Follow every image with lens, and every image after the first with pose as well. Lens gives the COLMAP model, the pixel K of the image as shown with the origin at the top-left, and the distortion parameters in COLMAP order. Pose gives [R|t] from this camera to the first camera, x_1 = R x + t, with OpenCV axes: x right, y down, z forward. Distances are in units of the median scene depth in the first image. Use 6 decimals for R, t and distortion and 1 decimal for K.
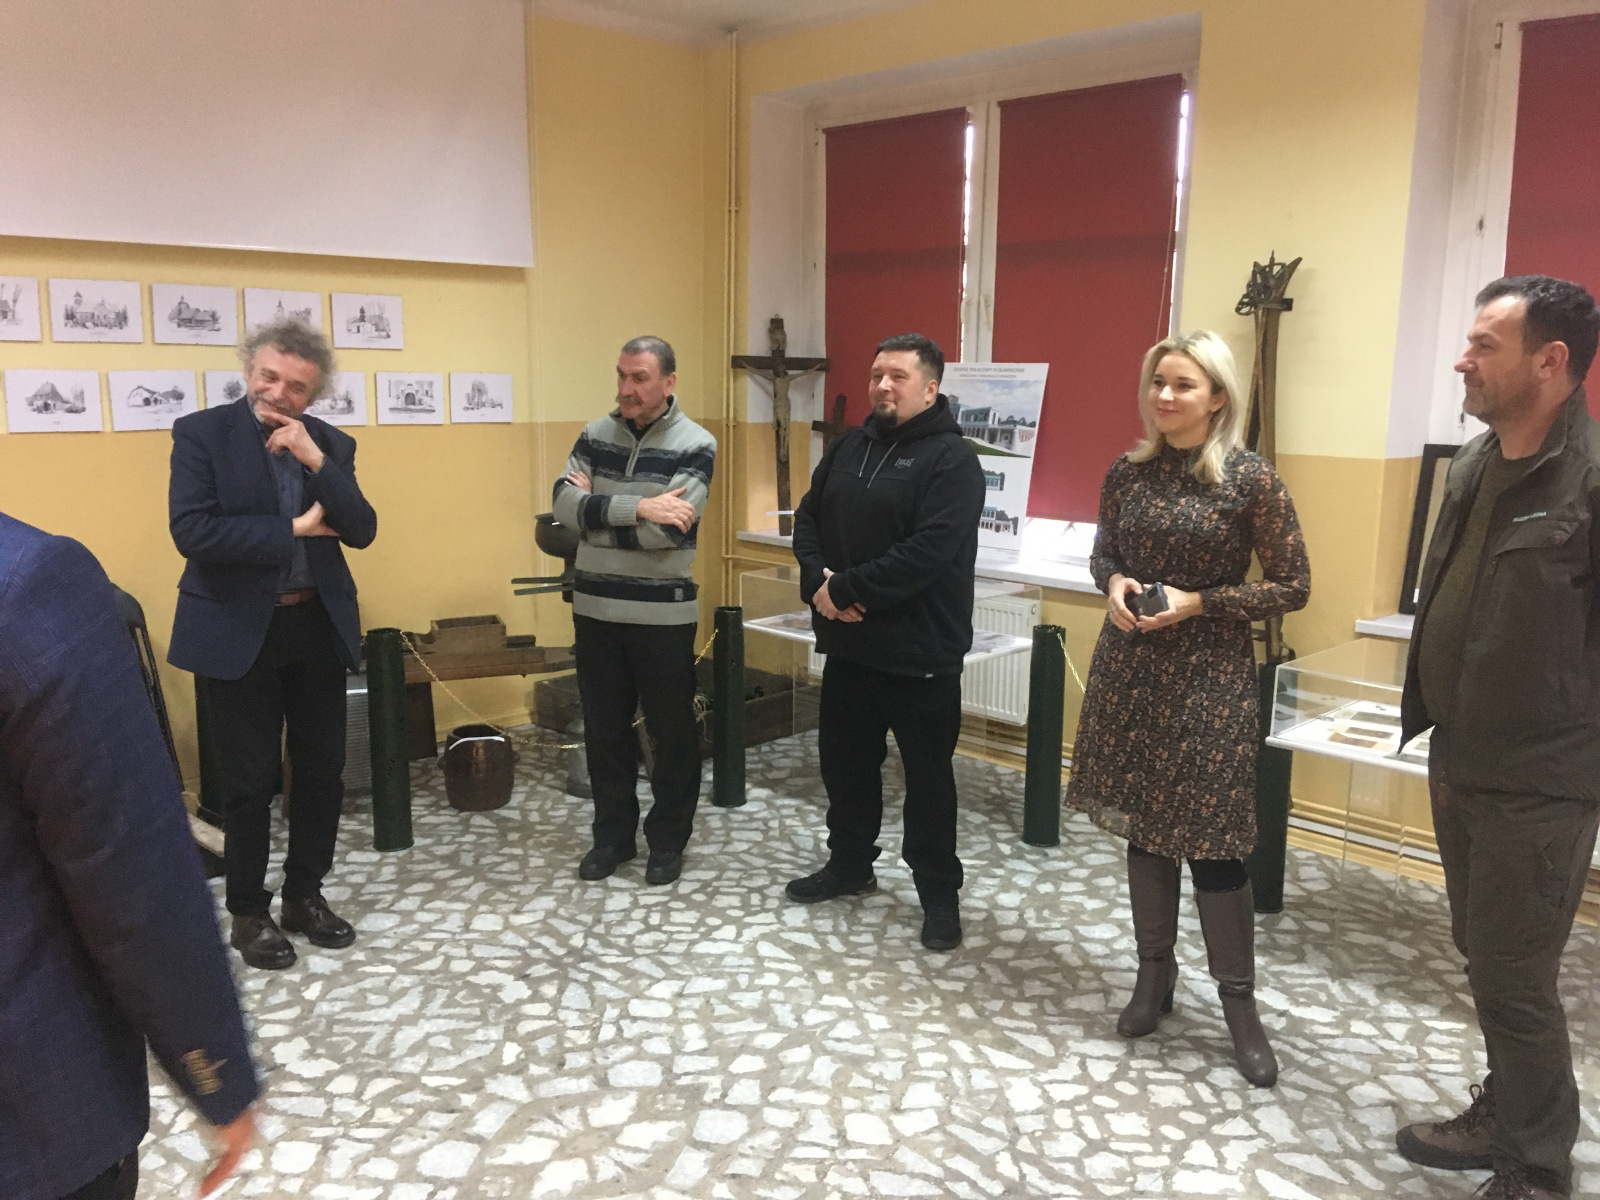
lens RADIAL K [[1362.1, 0, 800.0], [0, 1362.1, 600.0], [0, 0, 1]] dist [0.113405, -0.175820]
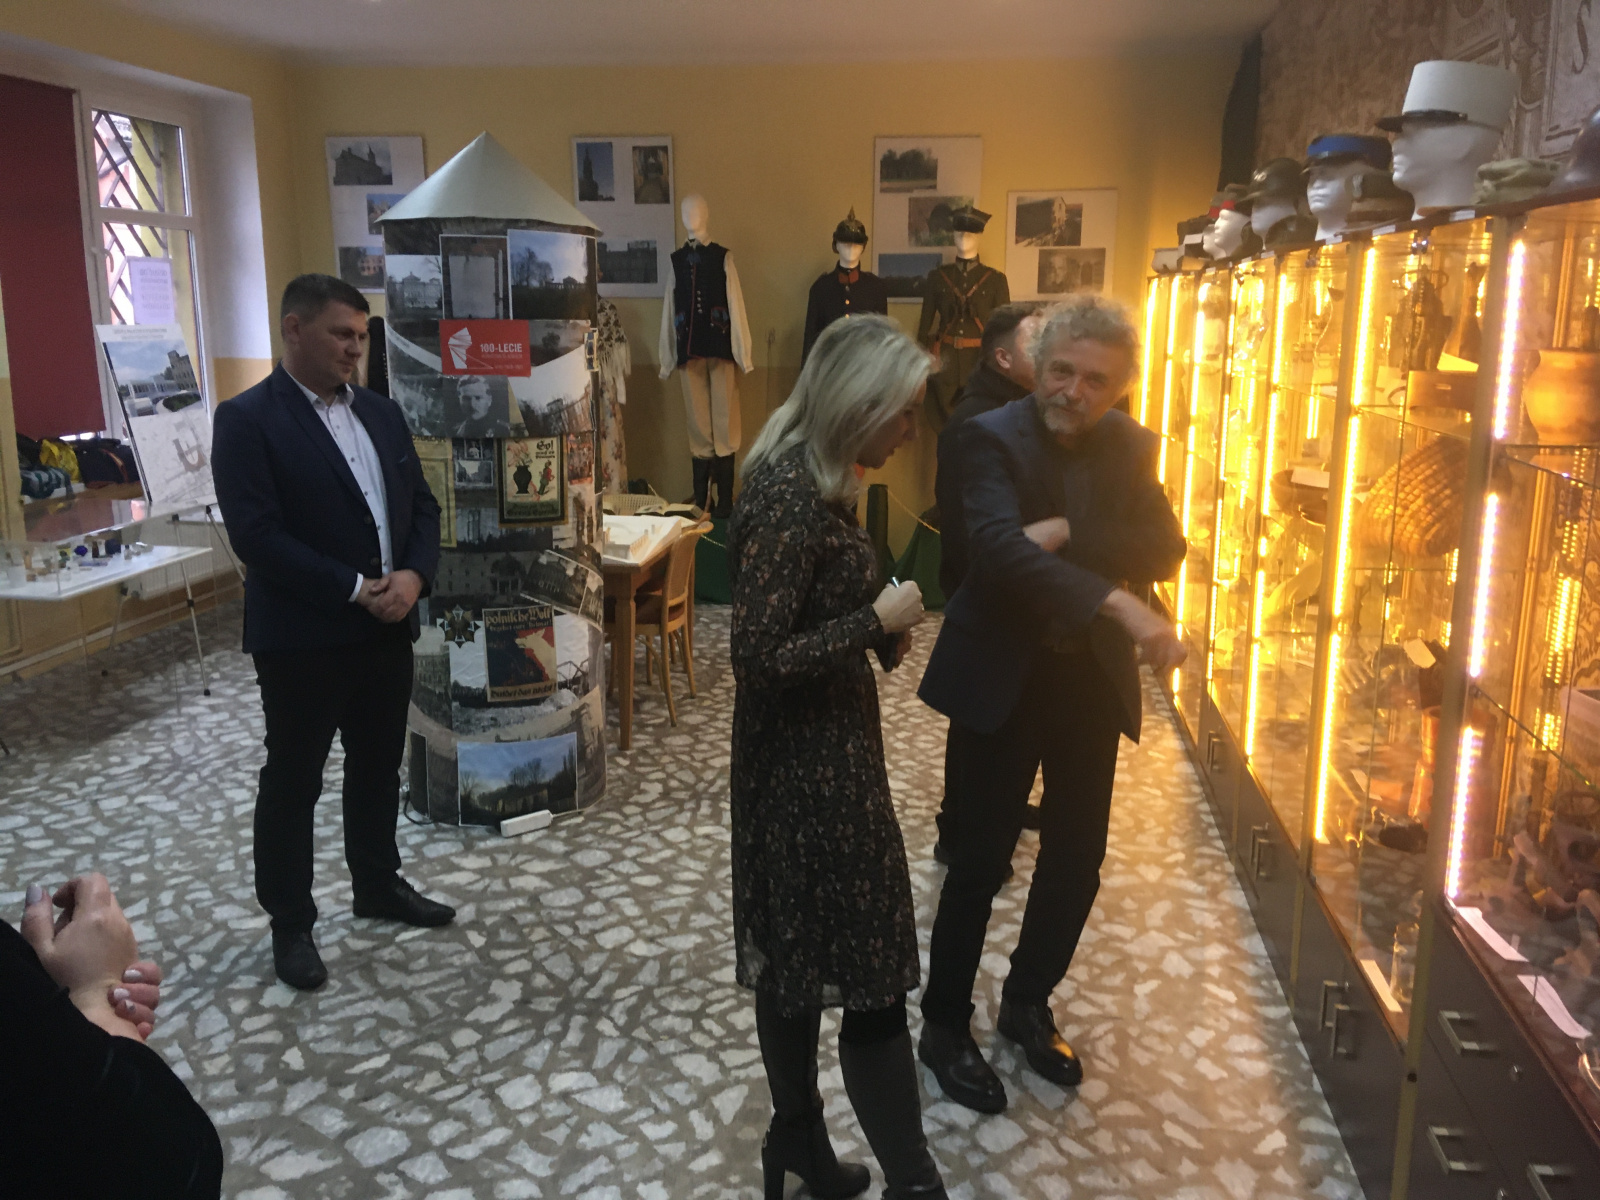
lens RADIAL K [[1355.8, 0, 795.6], [0, 1355.8, 601.4], [0, 0, 1]] dist [0.124959, -0.203634]
pose [[0.595816, 0.159553, -0.787113, 0.610709], [-0.141768, 0.985572, 0.092469, -0.106702], [0.790510, 0.056493, 0.609839, 0.585506]]
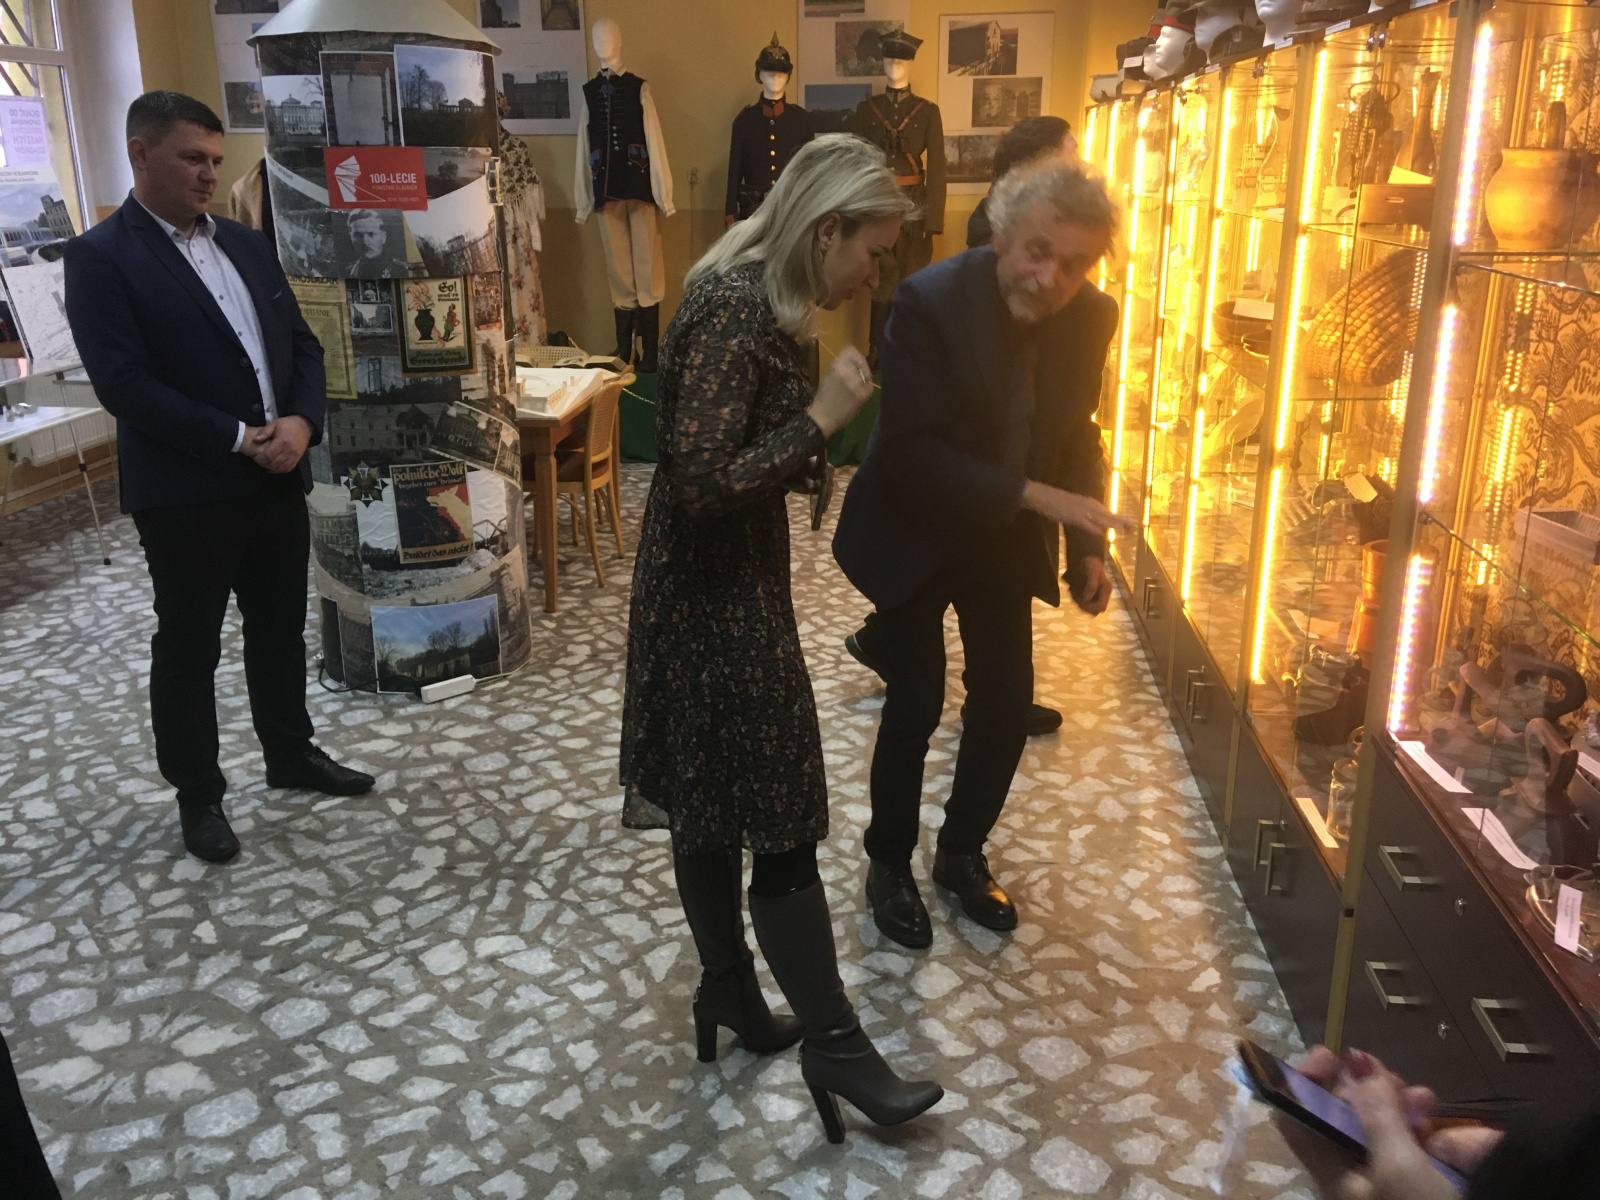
lens RADIAL K [[1362.1, 0, 800.0], [0, 1362.1, 600.0], [0, 0, 1]] dist [0.113405, -0.175820]
pose [[0.636768, 0.221931, -0.738426, 0.587824], [-0.128542, 0.974835, 0.182137, -0.092955], [0.760265, -0.021060, 0.649271, 0.615641]]
